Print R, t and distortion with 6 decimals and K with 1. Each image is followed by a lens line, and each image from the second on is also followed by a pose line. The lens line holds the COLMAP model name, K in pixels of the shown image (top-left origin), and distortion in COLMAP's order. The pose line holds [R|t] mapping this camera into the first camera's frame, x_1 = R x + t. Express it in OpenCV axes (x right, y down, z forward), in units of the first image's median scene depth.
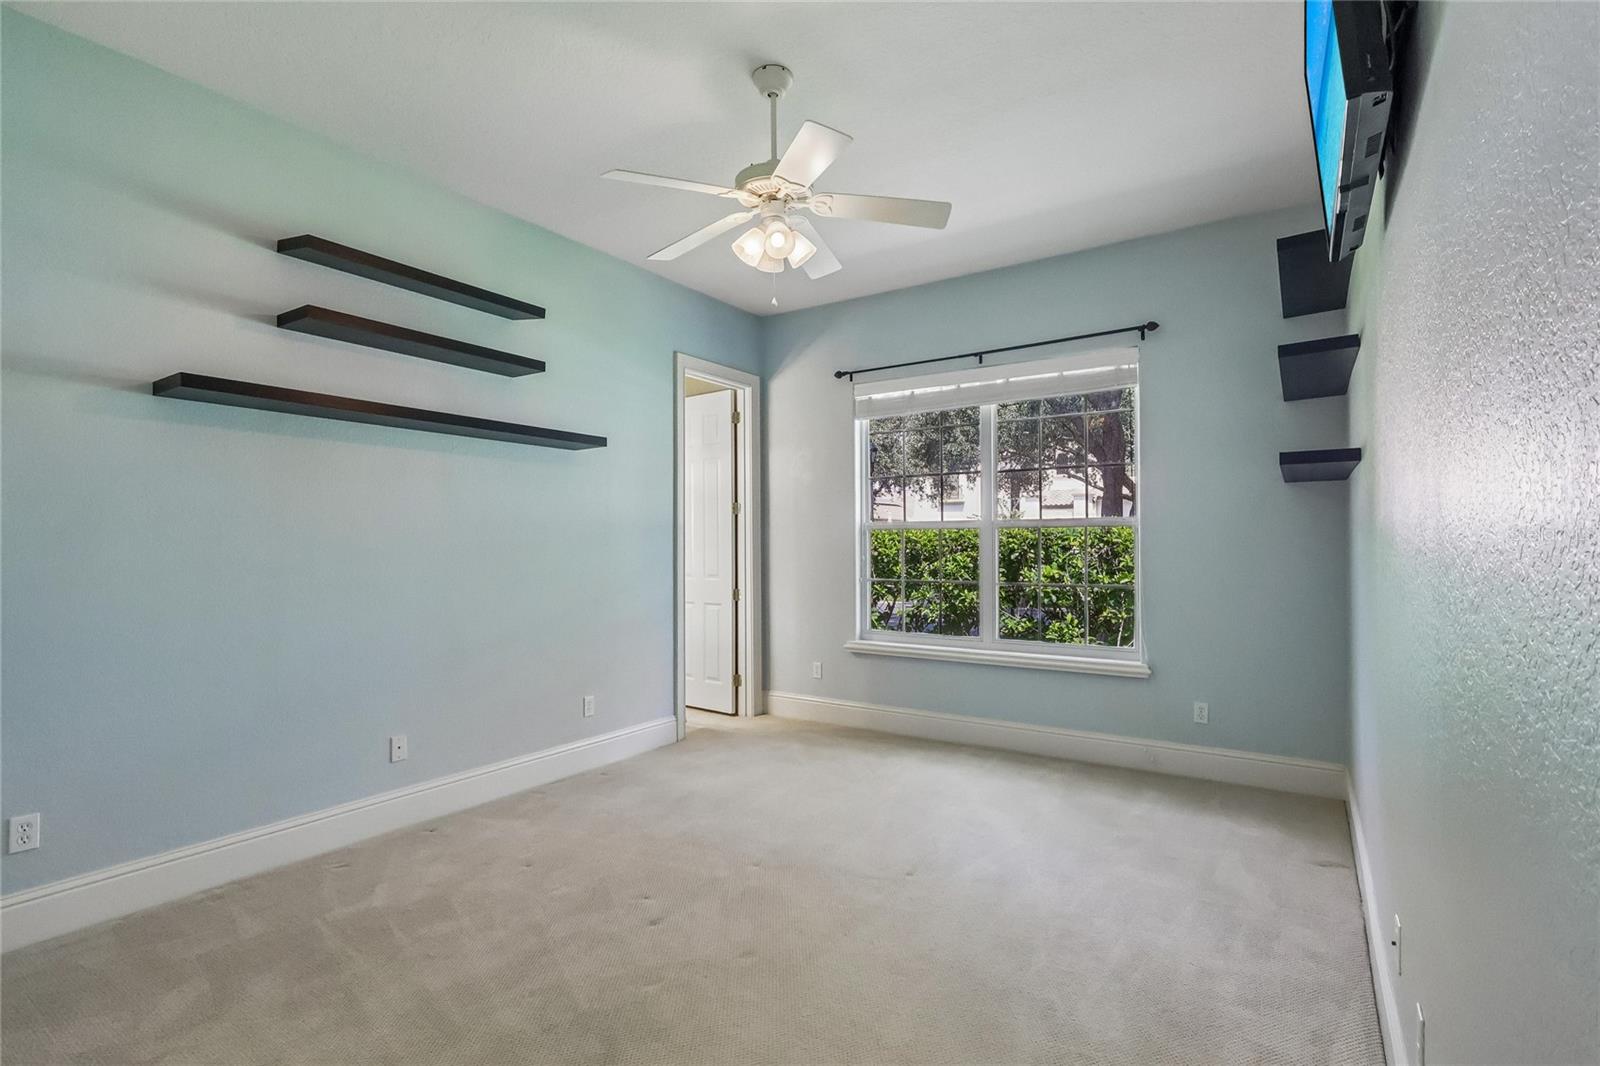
lens RADIAL K [[767.1, 0, 800.0], [0, 767.1, 533.0], [0, 0, 1]] dist [-0.000031, 0.000009]
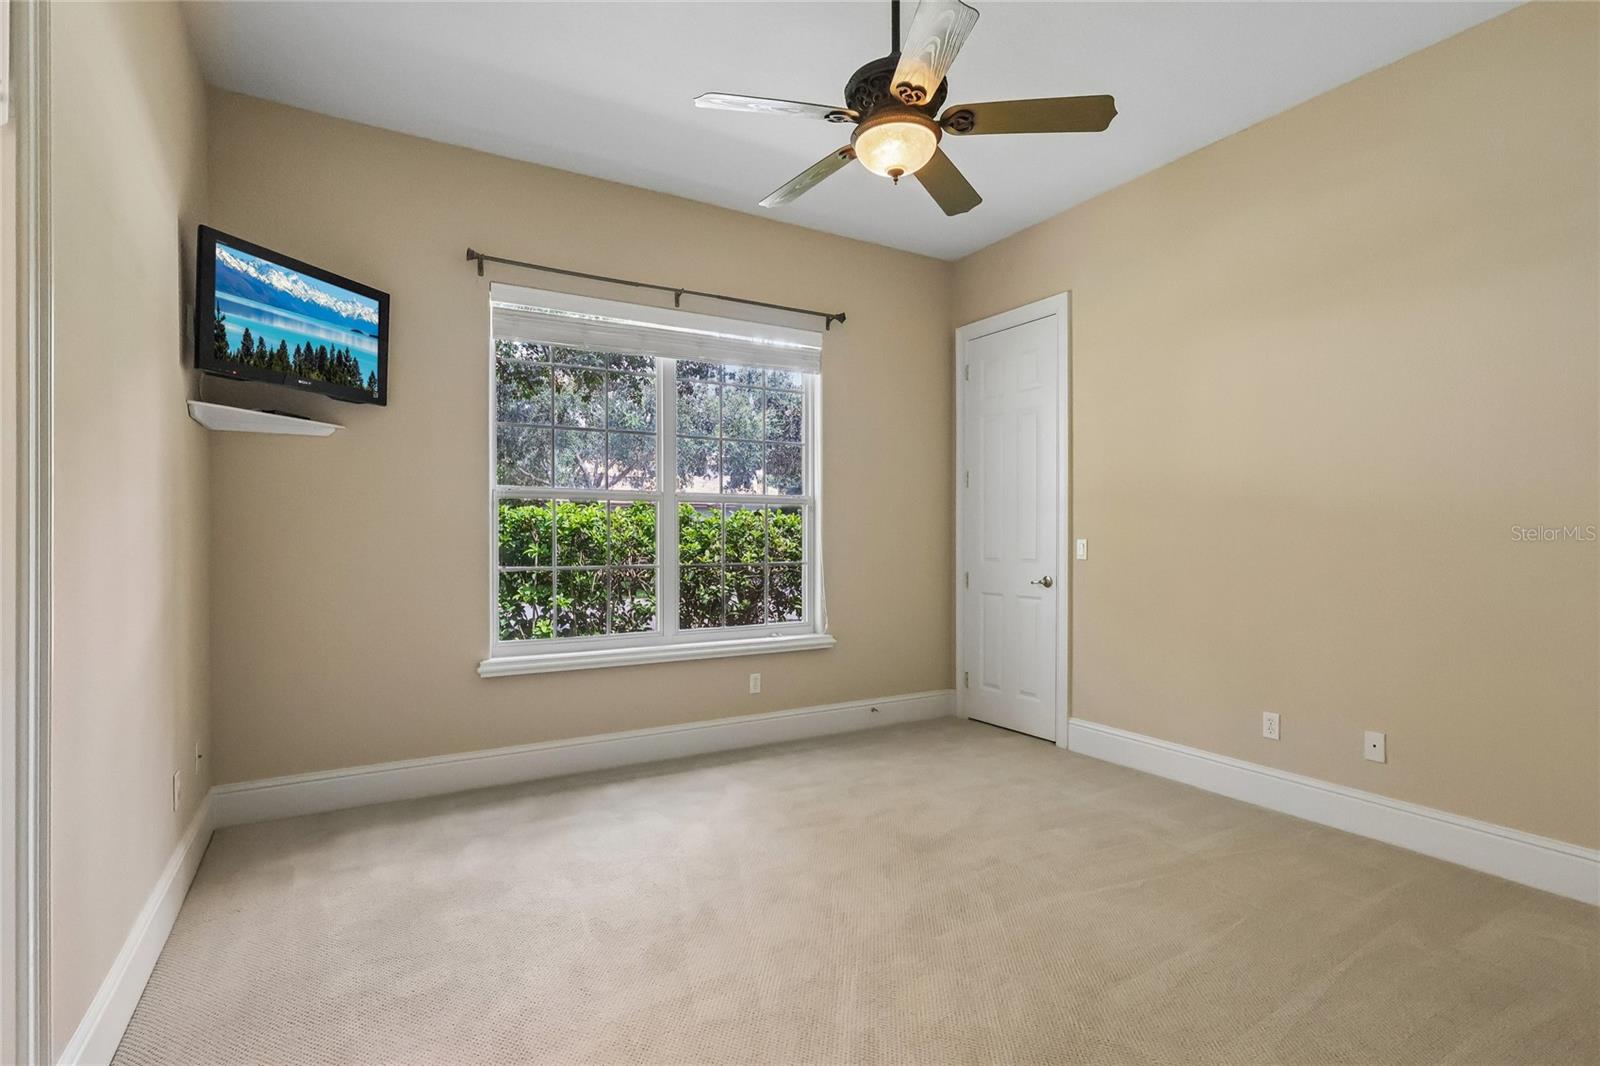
lens RADIAL K [[767.1, 0, 800.0], [0, 767.1, 533.0], [0, 0, 1]] dist [-0.000031, 0.000009]
pose [[0.443934, 0.006066, 0.896039, -0.462732], [-0.009728, 0.999951, -0.001950, 0.029737], [-0.896007, -0.007851, 0.443971, 0.506632]]
